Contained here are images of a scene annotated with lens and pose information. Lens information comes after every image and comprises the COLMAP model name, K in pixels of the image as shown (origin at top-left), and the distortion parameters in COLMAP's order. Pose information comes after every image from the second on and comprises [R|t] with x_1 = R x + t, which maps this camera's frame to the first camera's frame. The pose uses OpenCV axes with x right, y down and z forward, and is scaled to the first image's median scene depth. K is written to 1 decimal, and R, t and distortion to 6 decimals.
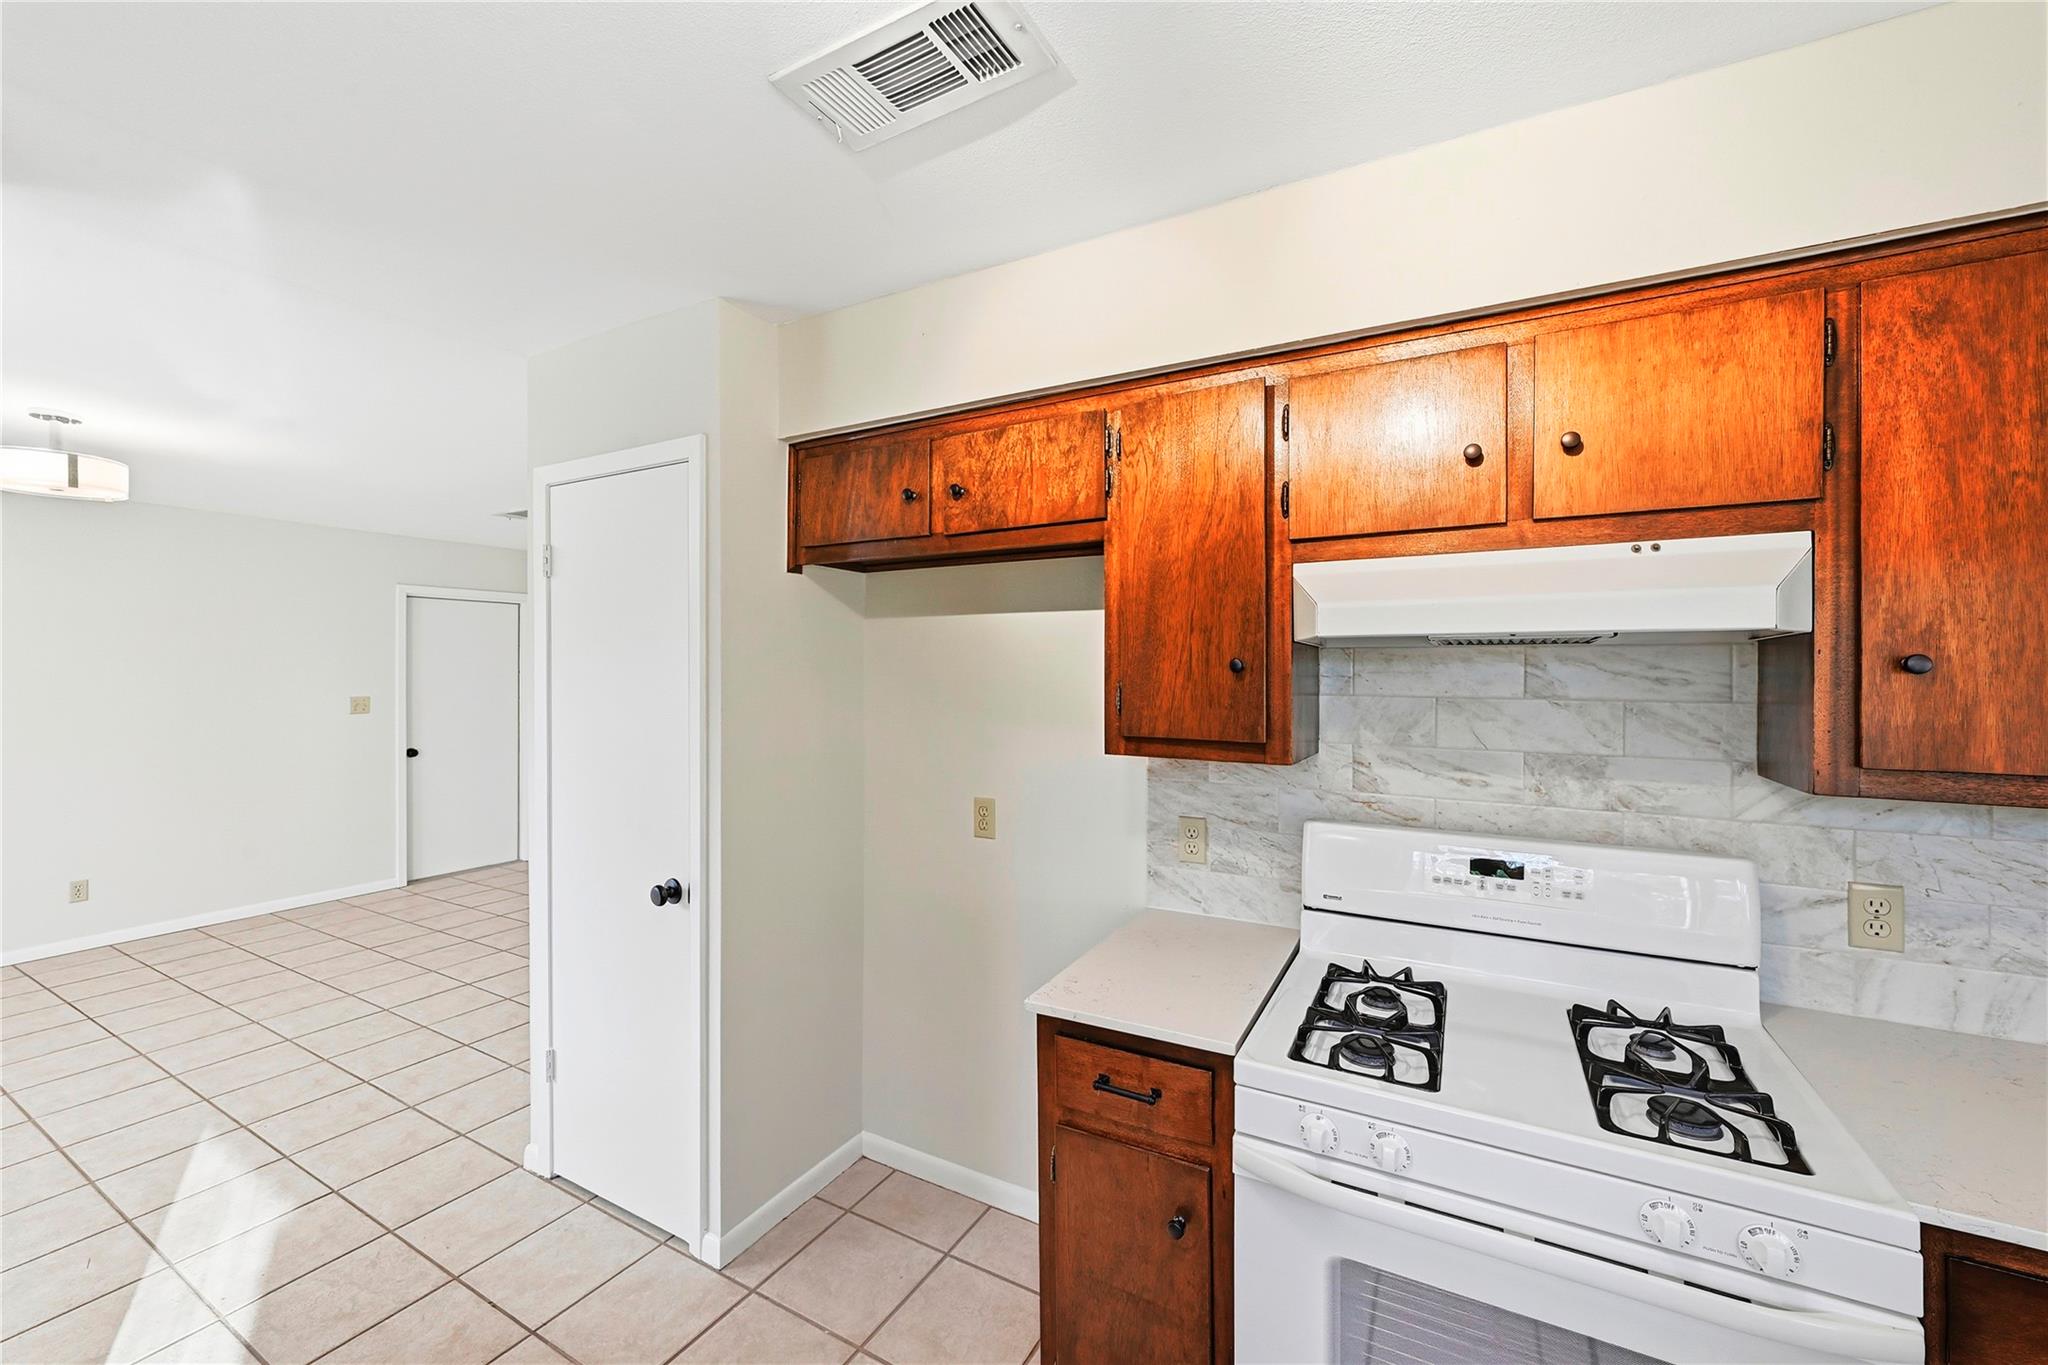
lens RADIAL K [[812.6, 0, 1023.0], [0, 812.6, 676.1], [0, 0, 1]] dist [0.001020, 0.000212]
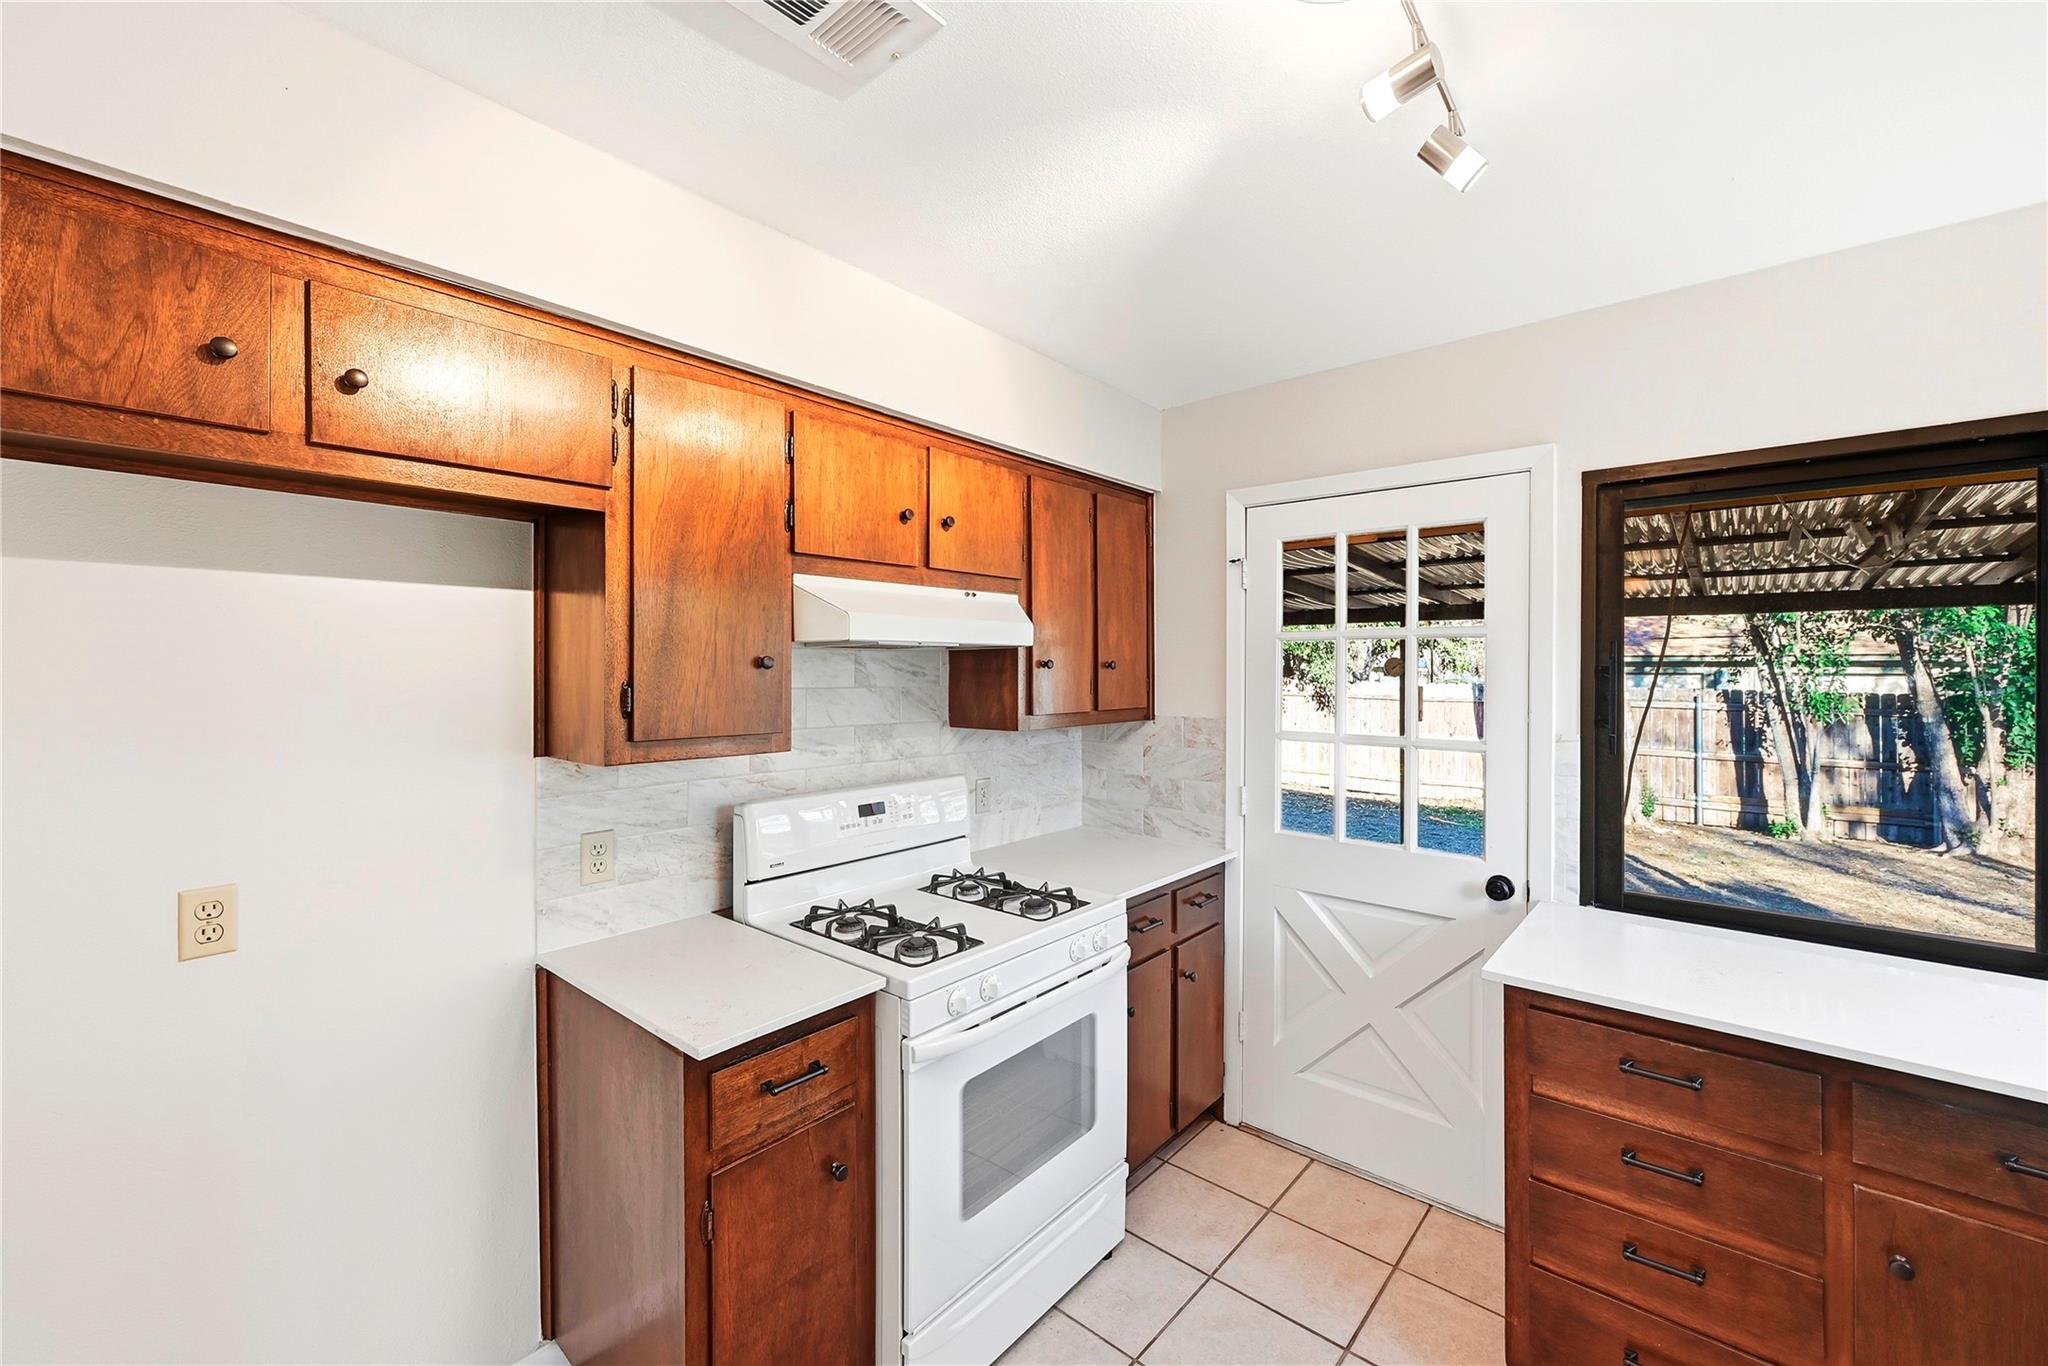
lens RADIAL K [[832.2, 0, 1028.2], [0, 832.2, 672.1], [0, 0, 1]] dist [0.007691, 0.000396]
pose [[0.202062, -0.006873, 0.979349, -0.742909], [0.004388, 0.999972, 0.006112, -0.005919], [-0.979363, 0.003062, 0.202086, 0.443290]]
